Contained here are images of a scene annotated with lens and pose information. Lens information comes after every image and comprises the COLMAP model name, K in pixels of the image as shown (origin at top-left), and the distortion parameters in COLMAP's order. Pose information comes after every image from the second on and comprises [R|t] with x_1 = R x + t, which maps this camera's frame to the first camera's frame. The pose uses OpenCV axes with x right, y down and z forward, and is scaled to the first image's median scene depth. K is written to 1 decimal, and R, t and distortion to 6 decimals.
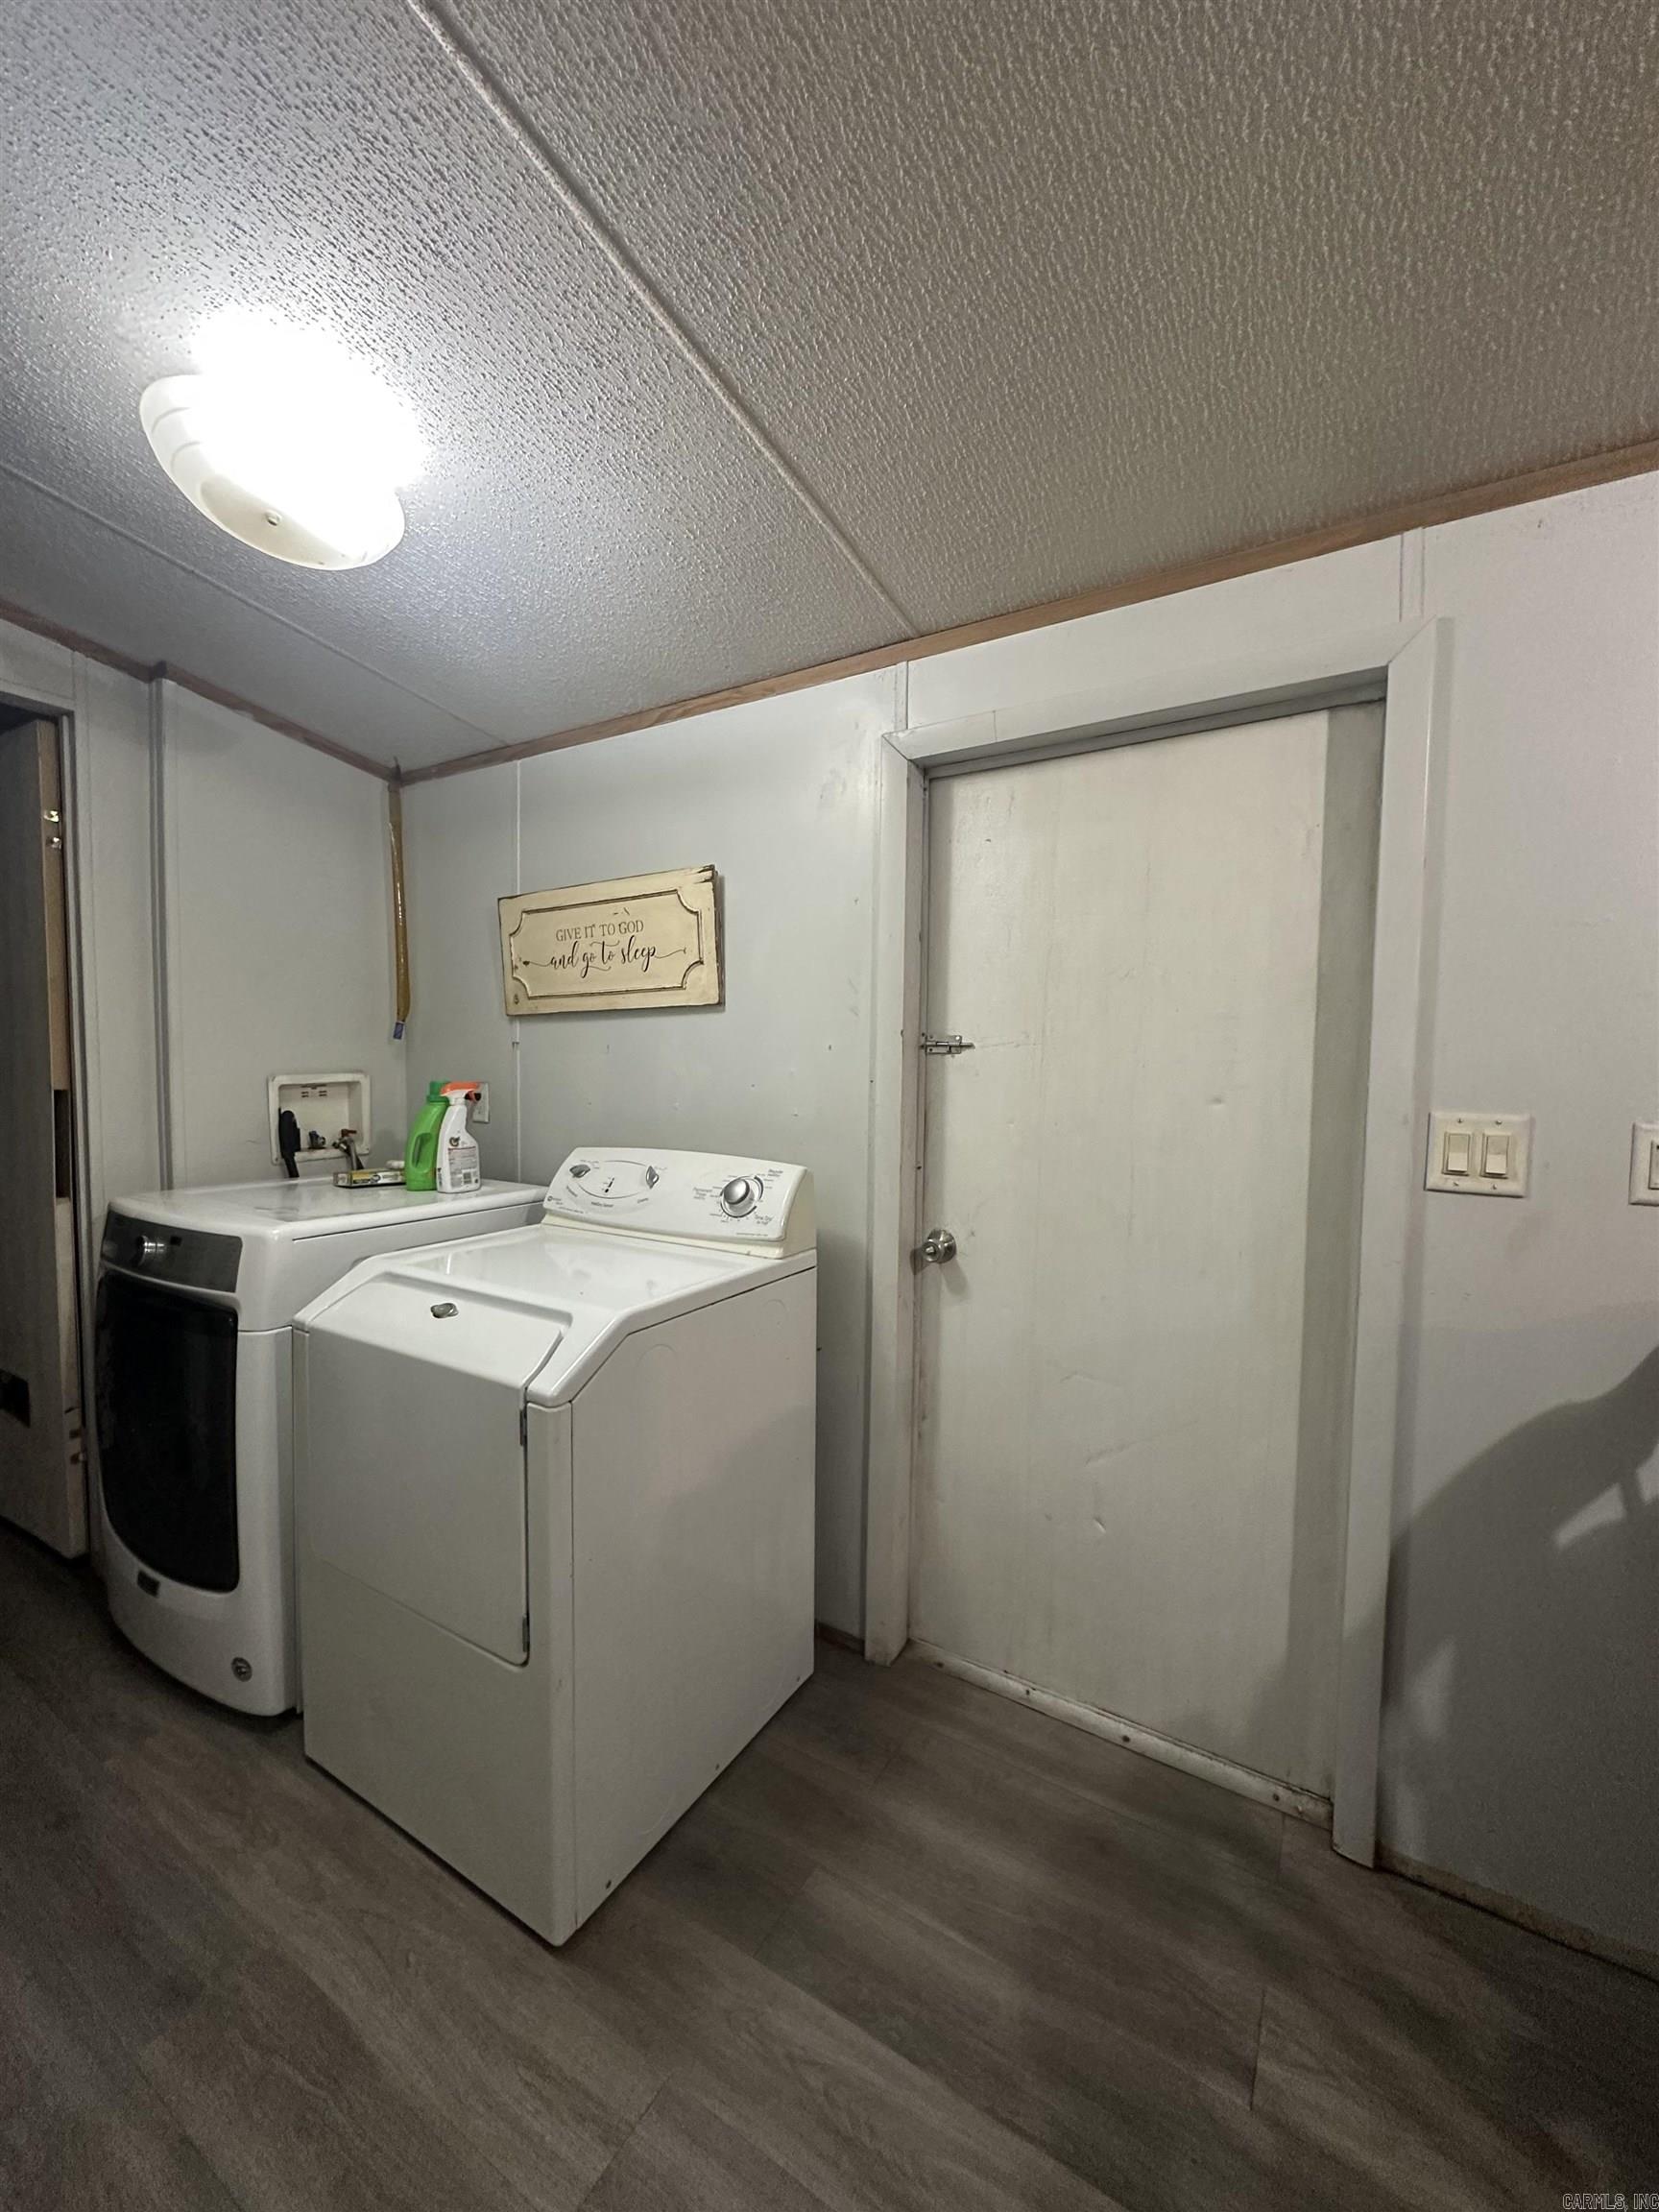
lens RADIAL K [[875.8, 0, 825.2], [0, 875.8, 1113.5], [0, 0, 1]] dist [-0.000040, -0.000683]
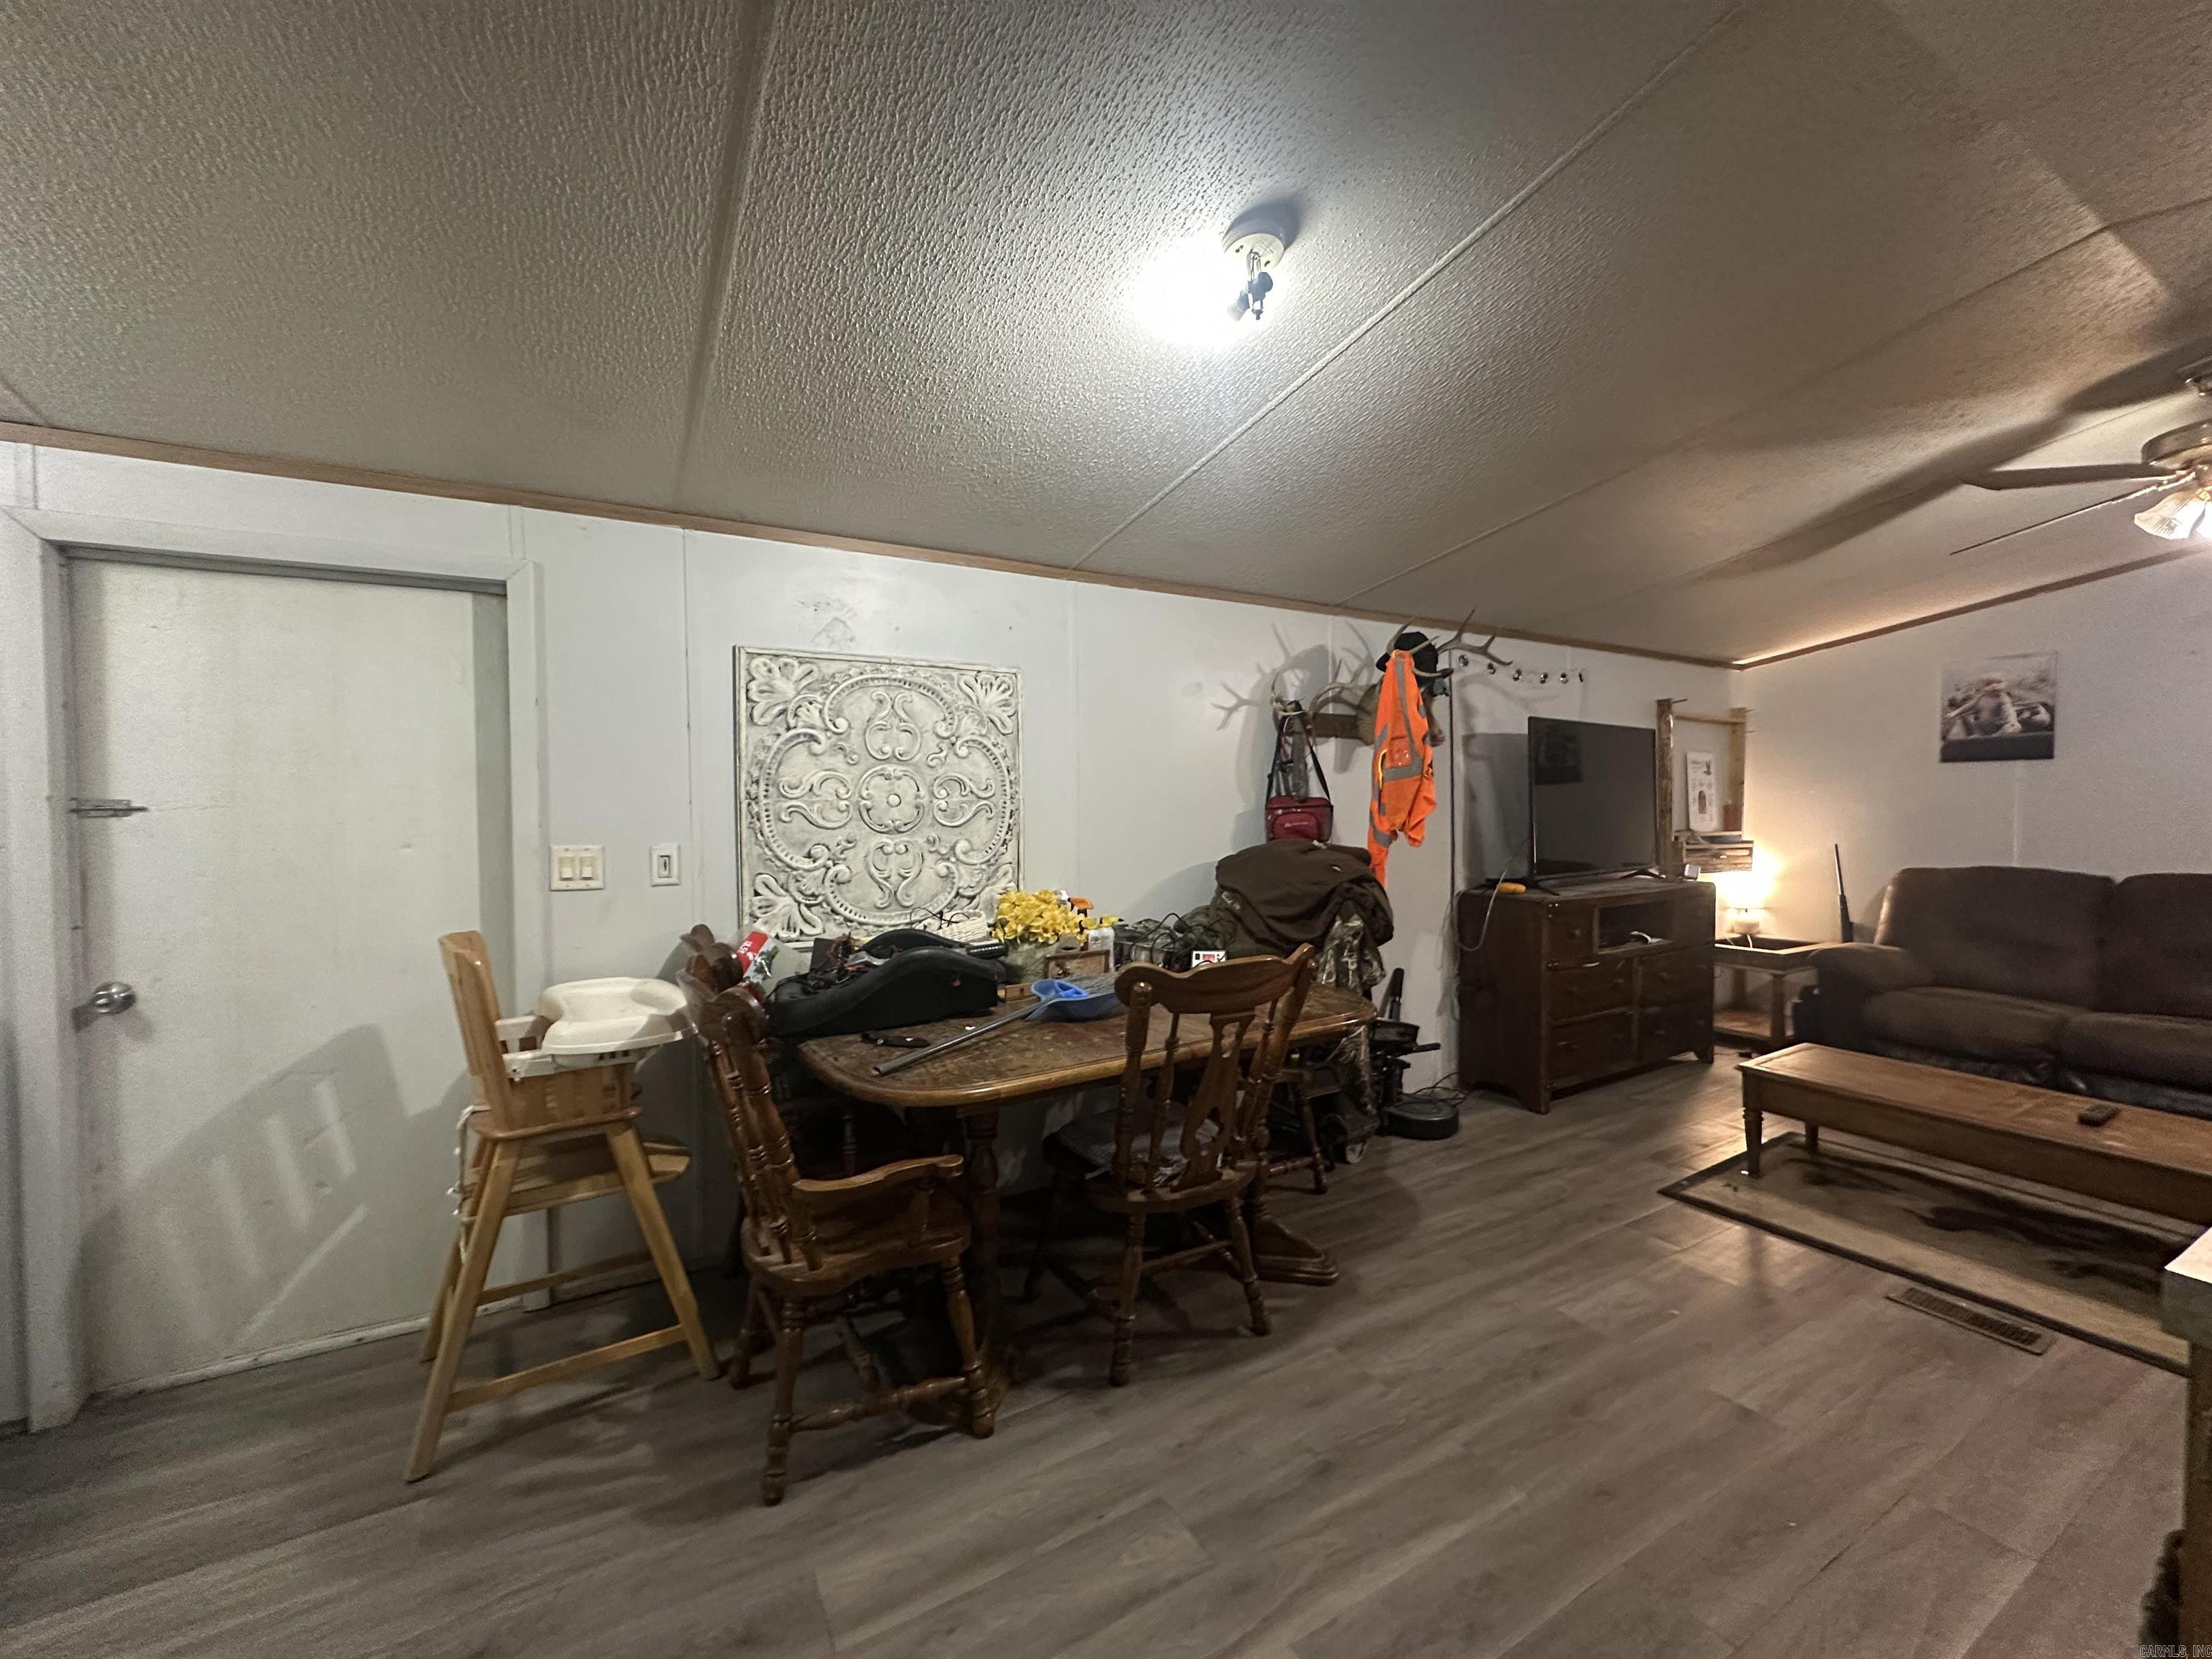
lens RADIAL K [[875.8, 0, 1104.4], [0, 875.8, 828.3], [0, 0, 1]] dist [-0.000040, -0.000683]
pose [[0.474164, -0.036869, 0.879664, -0.231075], [0.065780, 0.997814, 0.006363, 0.018764], [-0.877976, 0.054847, 0.475553, -0.586080]]
